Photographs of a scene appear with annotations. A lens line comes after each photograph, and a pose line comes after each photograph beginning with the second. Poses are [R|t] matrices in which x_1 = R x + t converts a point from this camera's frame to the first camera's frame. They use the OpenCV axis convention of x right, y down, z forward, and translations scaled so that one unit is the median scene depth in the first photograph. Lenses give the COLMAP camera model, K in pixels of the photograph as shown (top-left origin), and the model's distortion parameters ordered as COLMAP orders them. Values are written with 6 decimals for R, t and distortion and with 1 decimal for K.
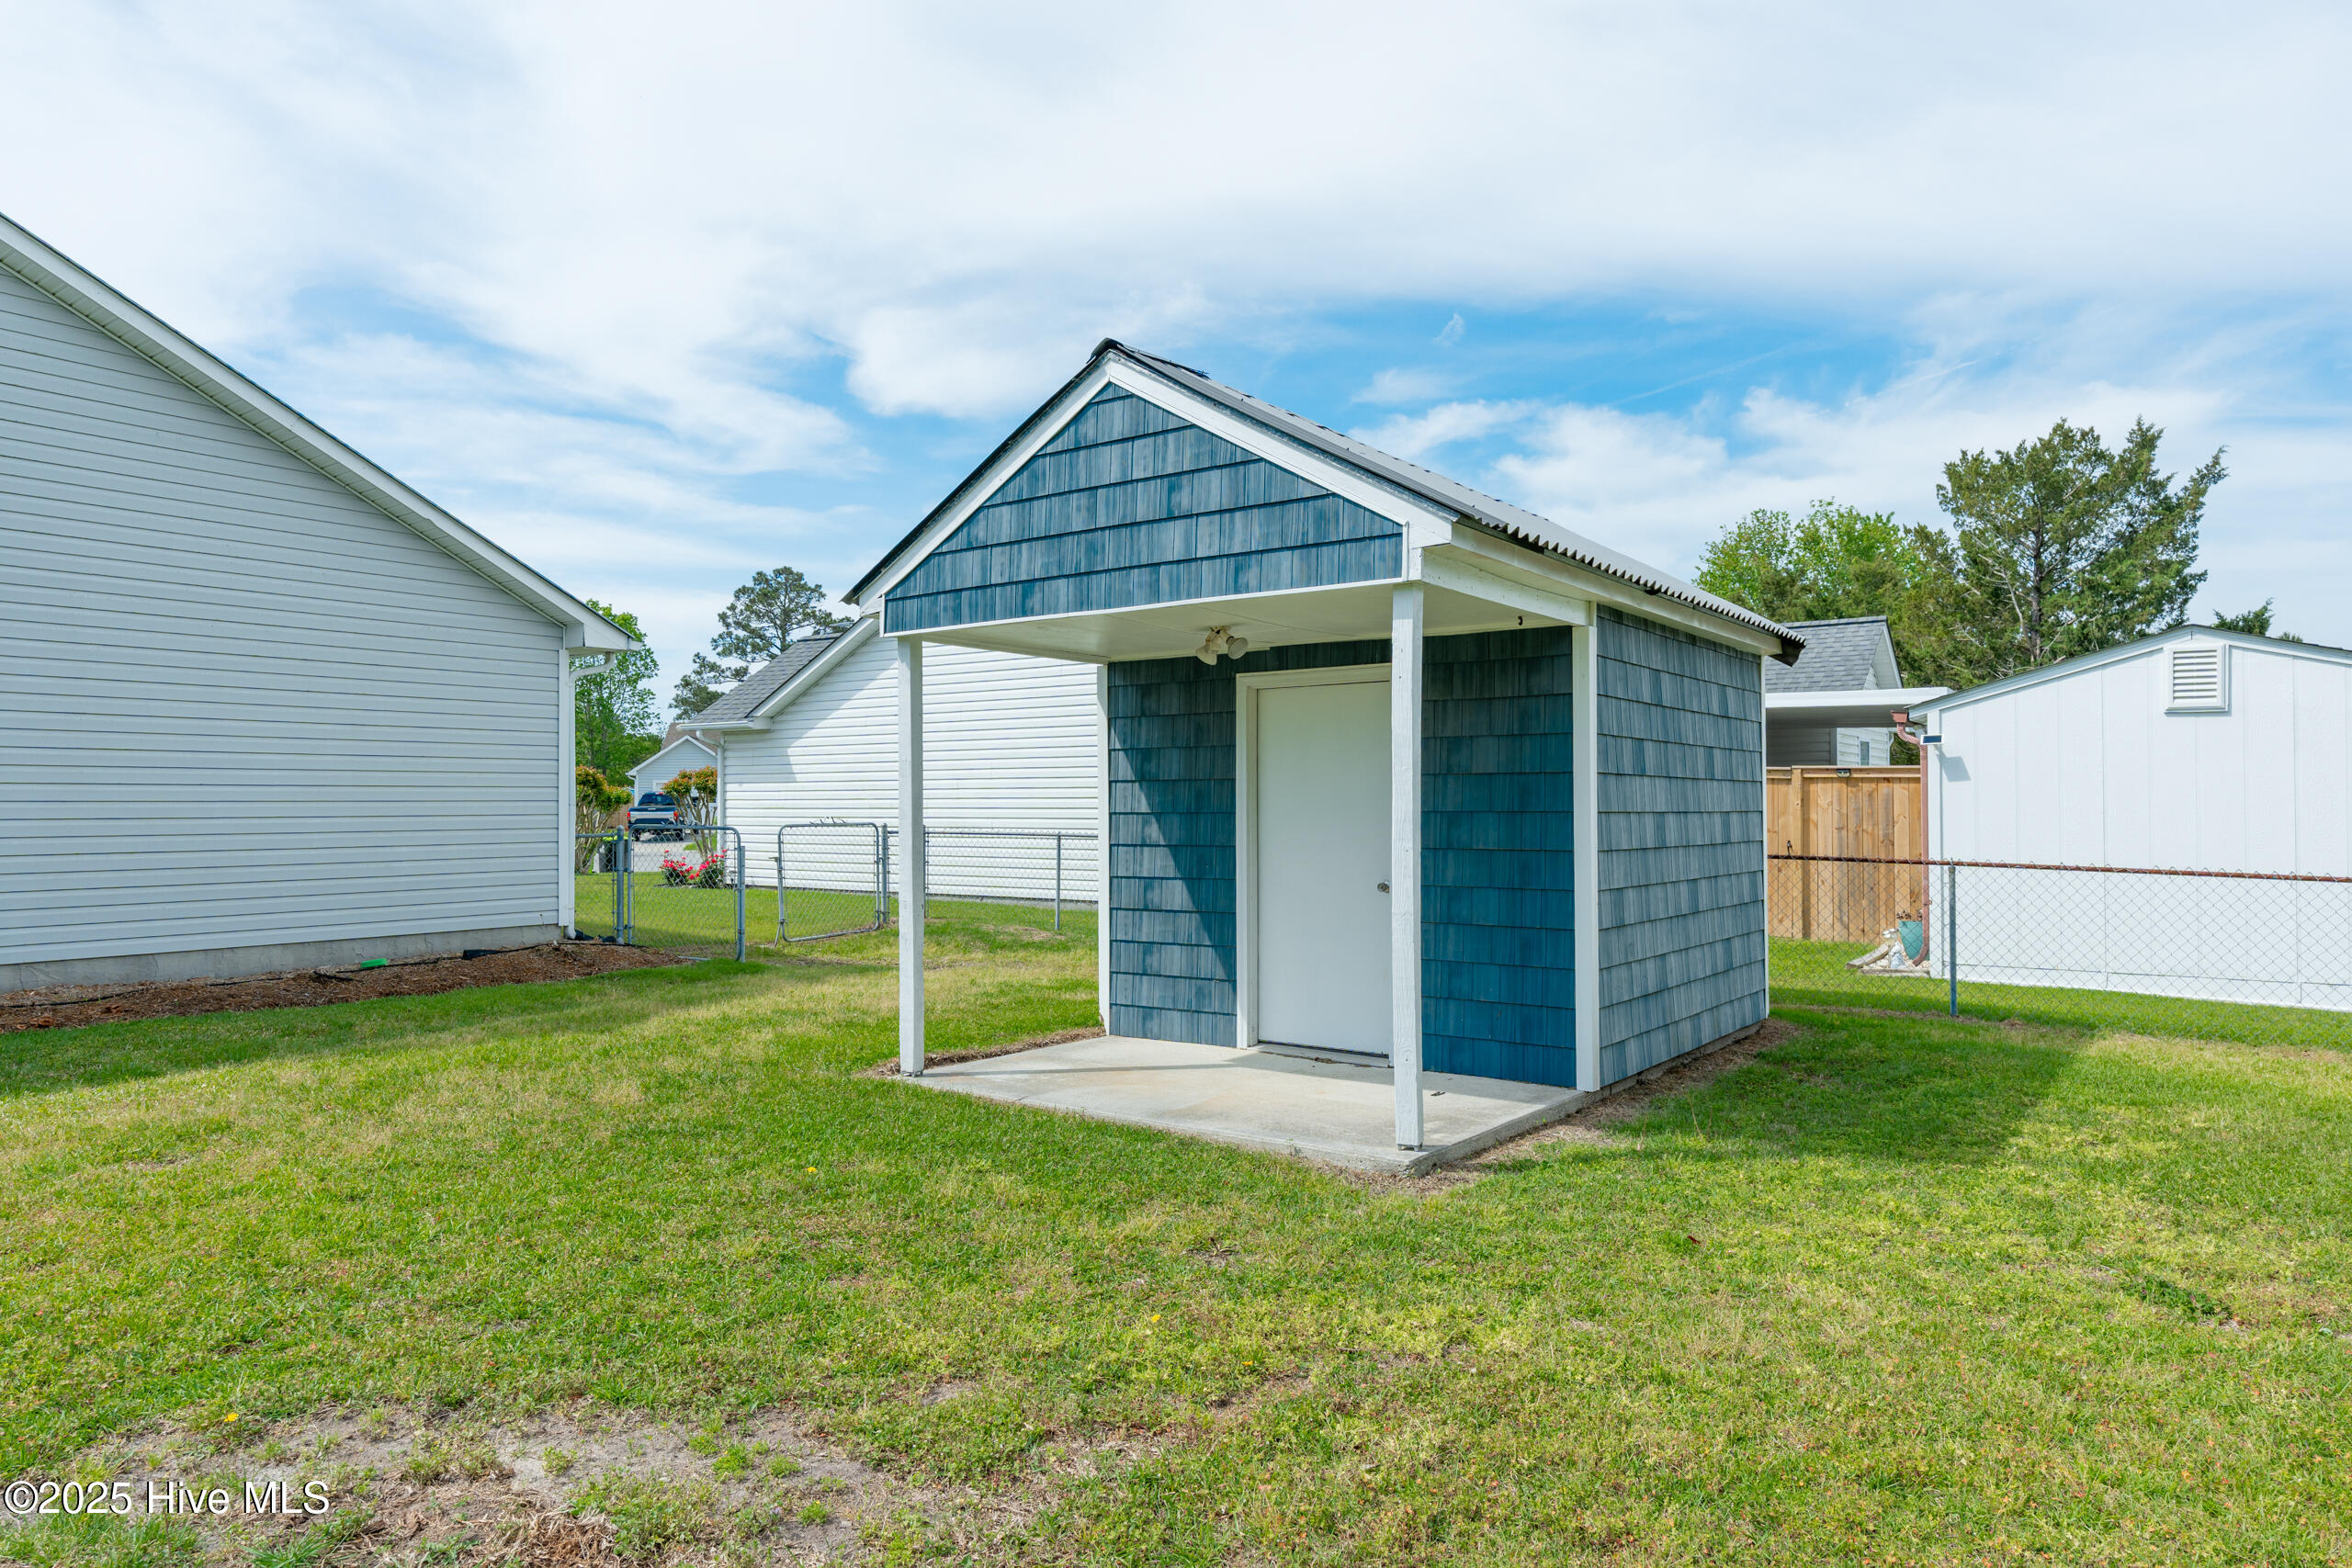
lens RADIAL K [[1464.3, 0, 1167.6], [0, 1464.3, 826.7], [0, 0, 1]] dist [-0.006905, -0.001475]
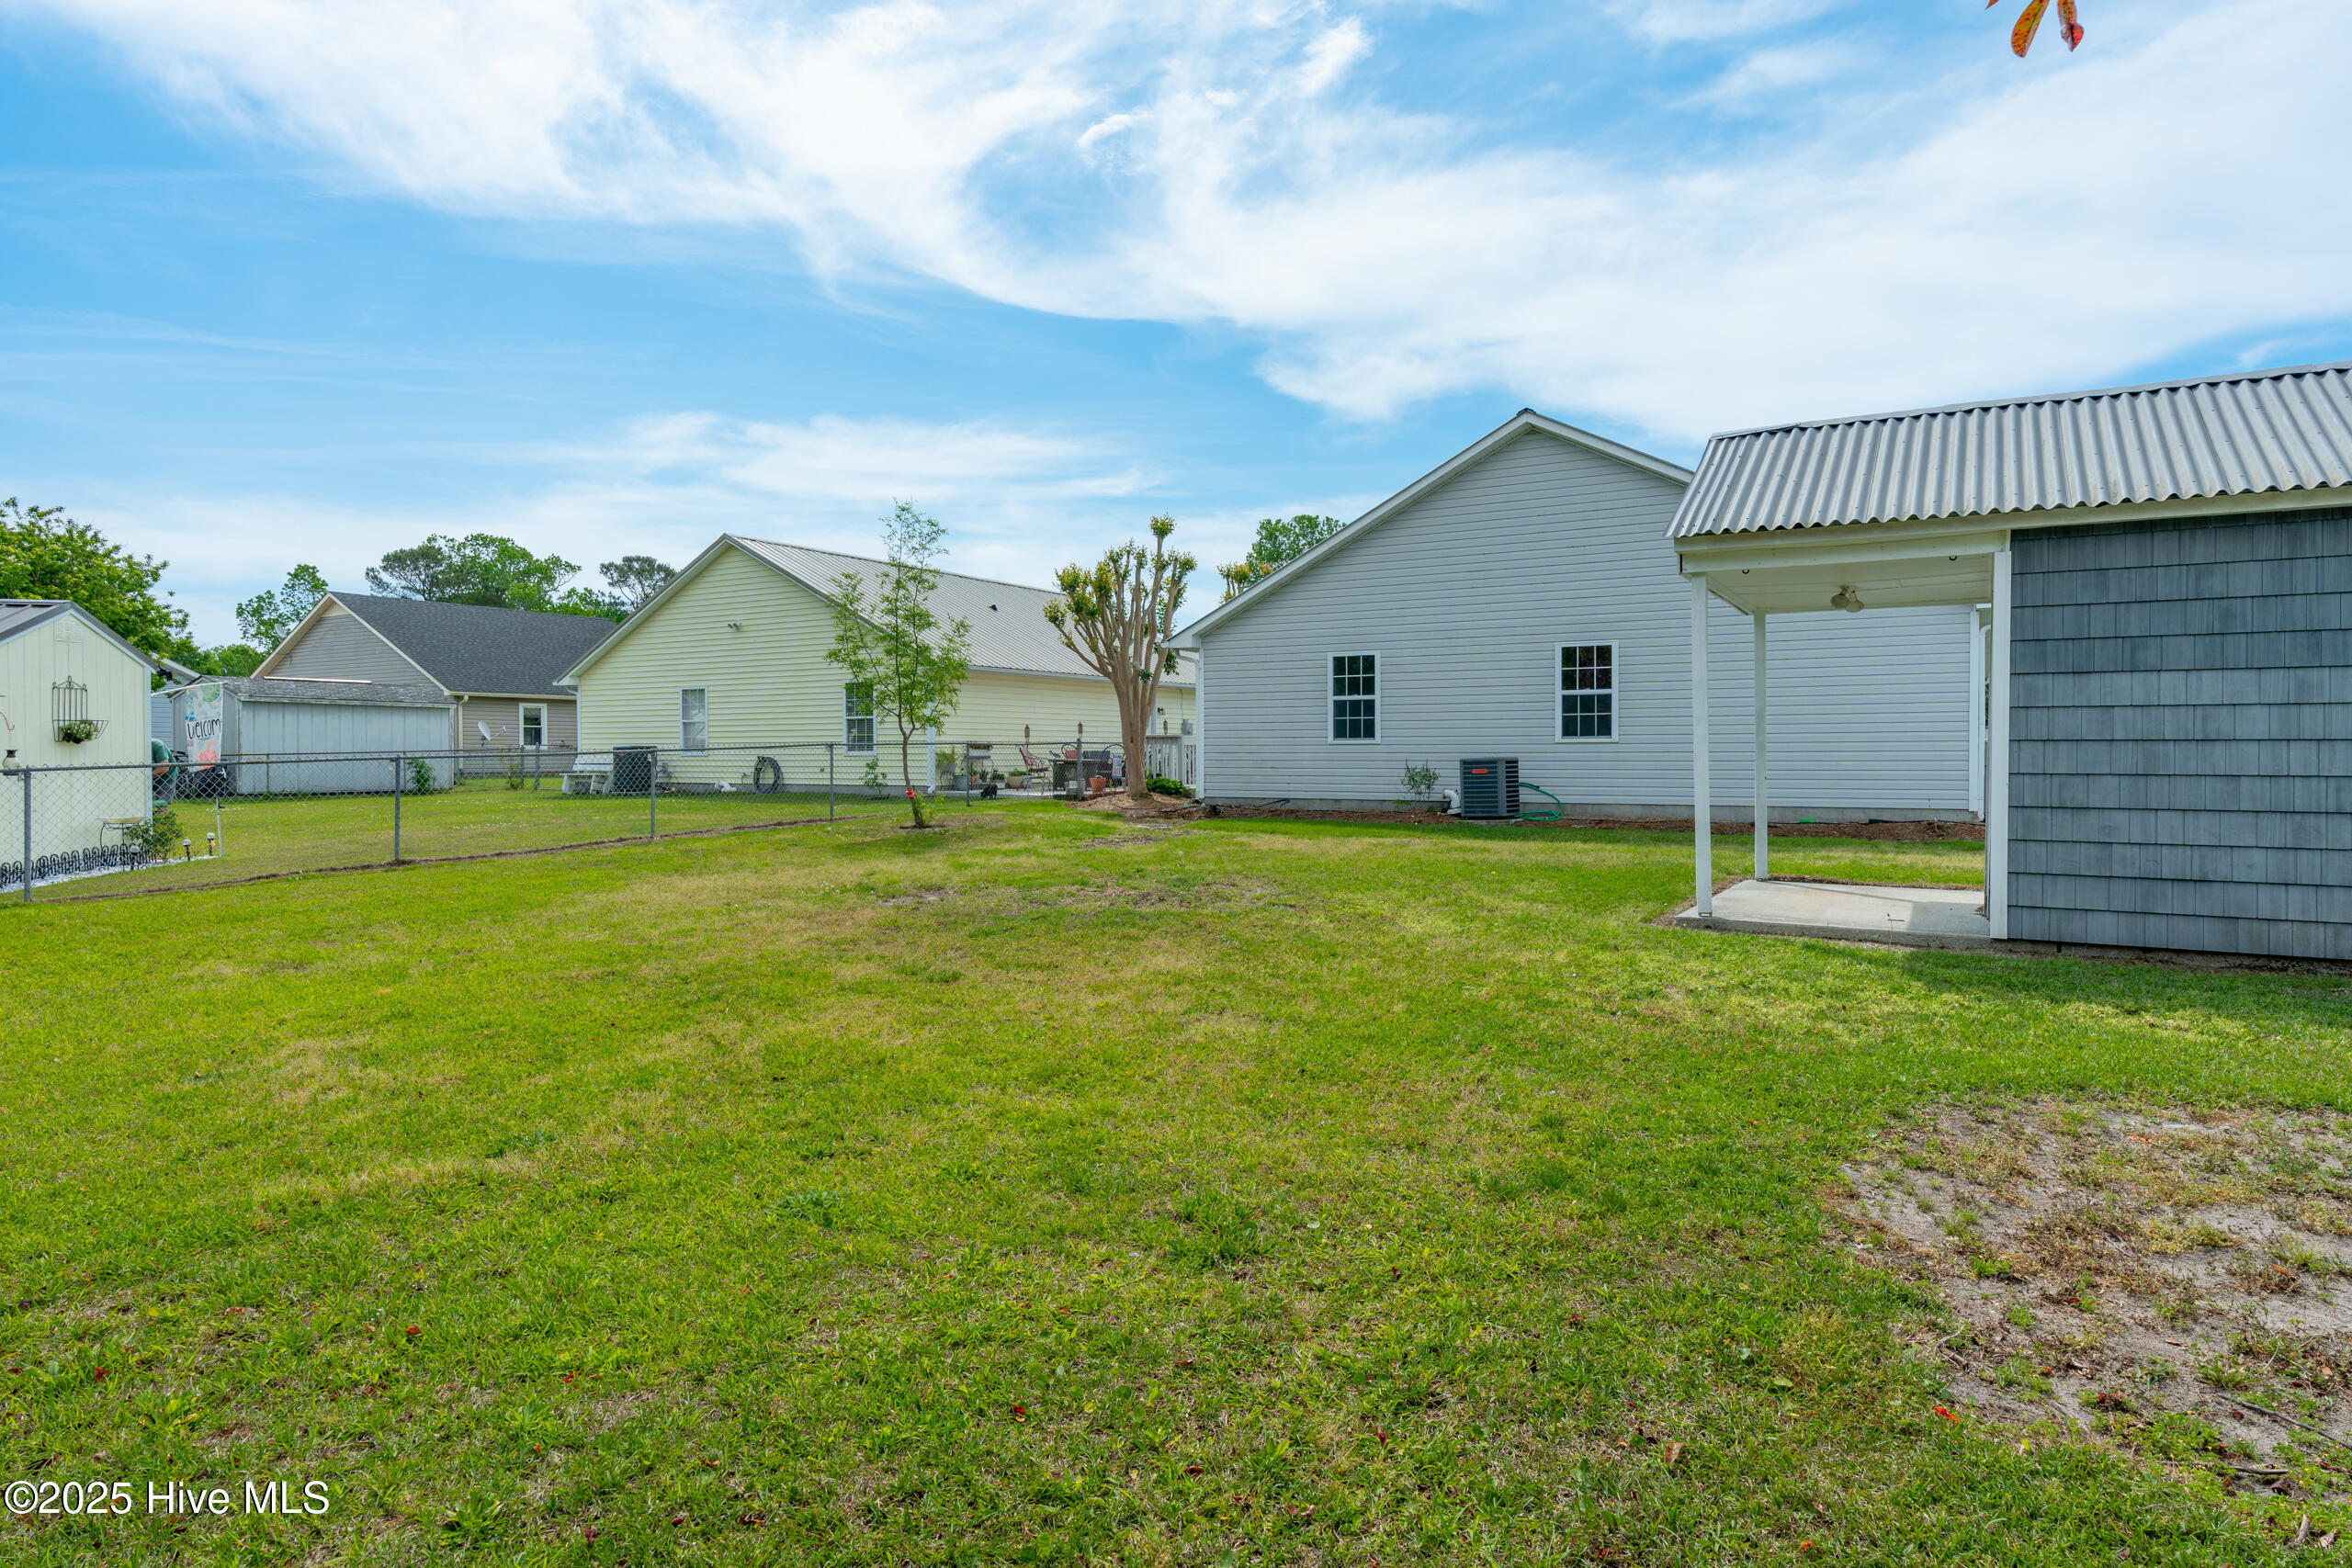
lens RADIAL K [[1307.3, 0, 1177.3], [0, 1307.3, 780.8], [0, 0, 1]] dist [-0.001310, 0.006370]
pose [[0.091388, 0.023691, -0.995534, 0.770003], [-0.011204, 0.999678, 0.022762, 0.020067], [0.995752, 0.009074, 0.091624, 0.136706]]
